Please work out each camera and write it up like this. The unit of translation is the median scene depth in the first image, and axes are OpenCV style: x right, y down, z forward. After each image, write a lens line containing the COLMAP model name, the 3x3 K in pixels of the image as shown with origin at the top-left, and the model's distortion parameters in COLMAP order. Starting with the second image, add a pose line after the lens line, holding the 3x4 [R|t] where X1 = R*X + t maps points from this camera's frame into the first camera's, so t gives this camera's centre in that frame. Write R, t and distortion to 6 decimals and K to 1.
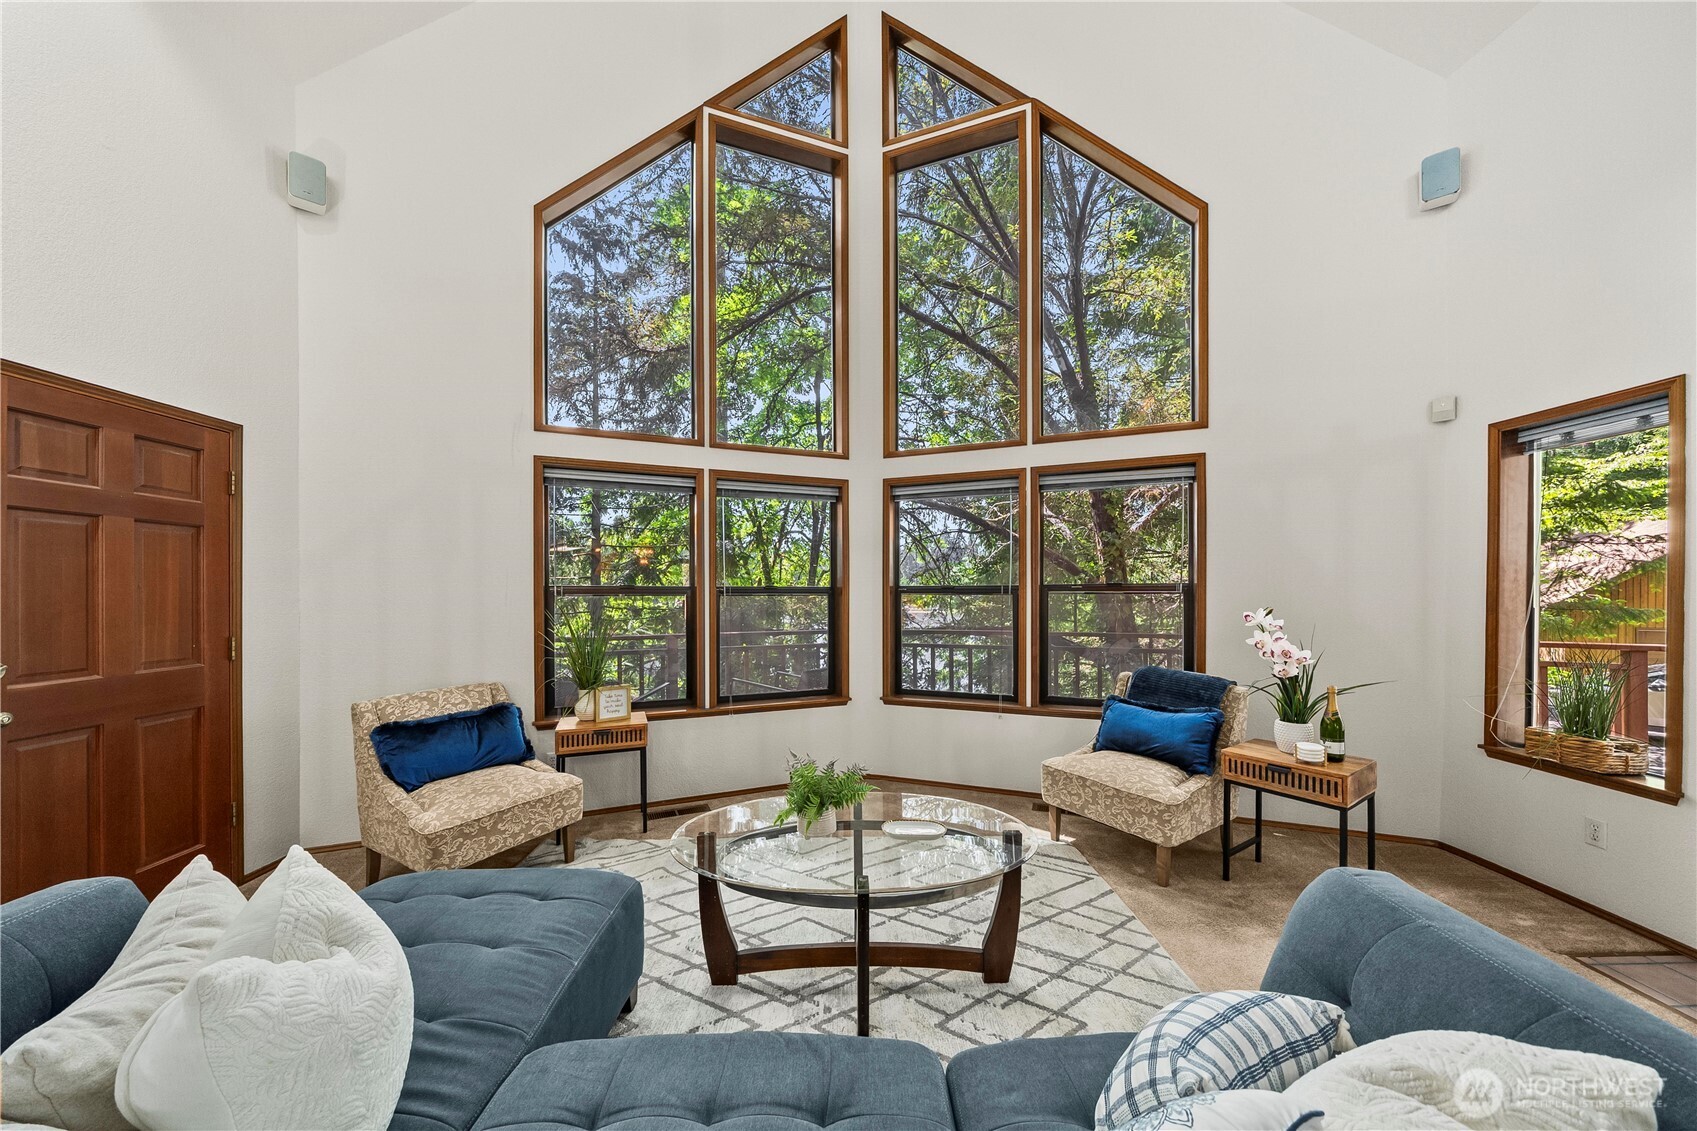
lens RADIAL K [[589.3, 0, 840.9], [0, 589.3, 594.5], [0, 0, 1]] dist [-0.009059, -0.000084]
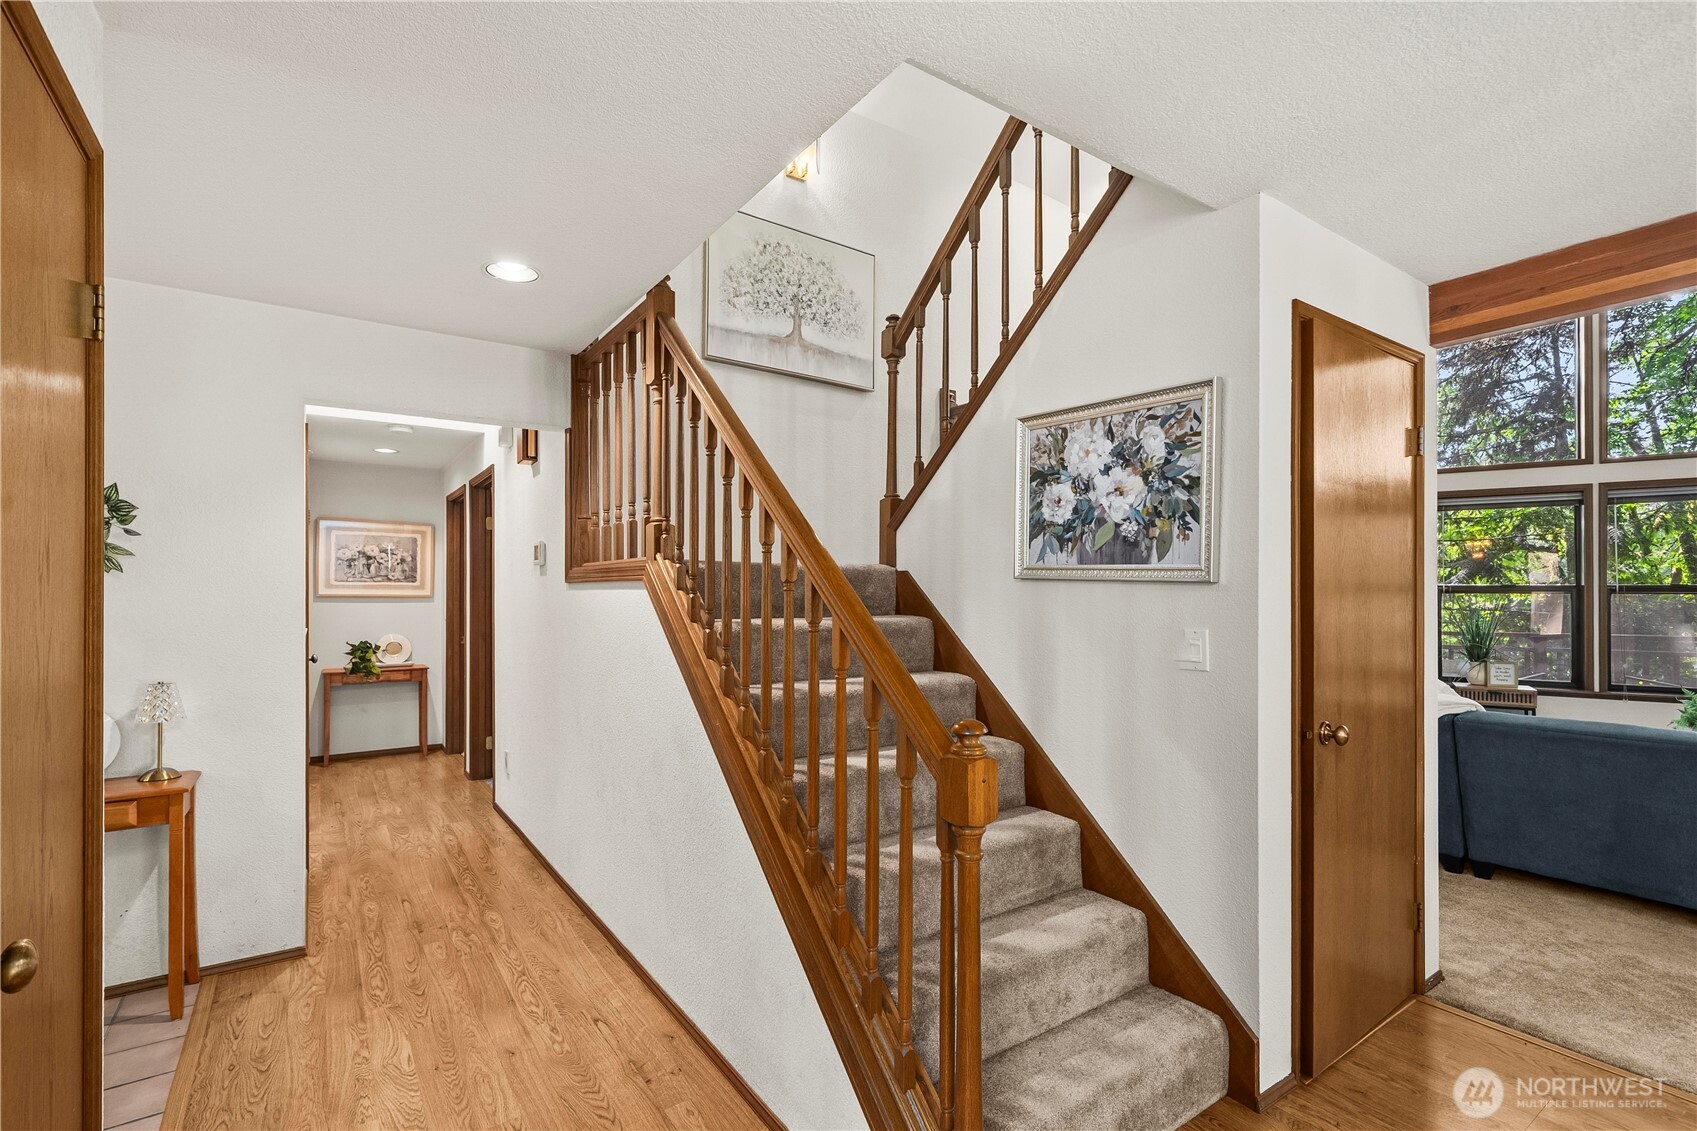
lens RADIAL K [[781.5, 0, 856.8], [0, 781.5, 590.0], [0, 0, 1]] dist [0.003938, -0.000579]
pose [[0.581671, -0.001454, -0.813423, 0.169839], [-0.004193, 0.999980, -0.004786, 0.008437], [0.813413, 0.006195, 0.581653, -1.019303]]
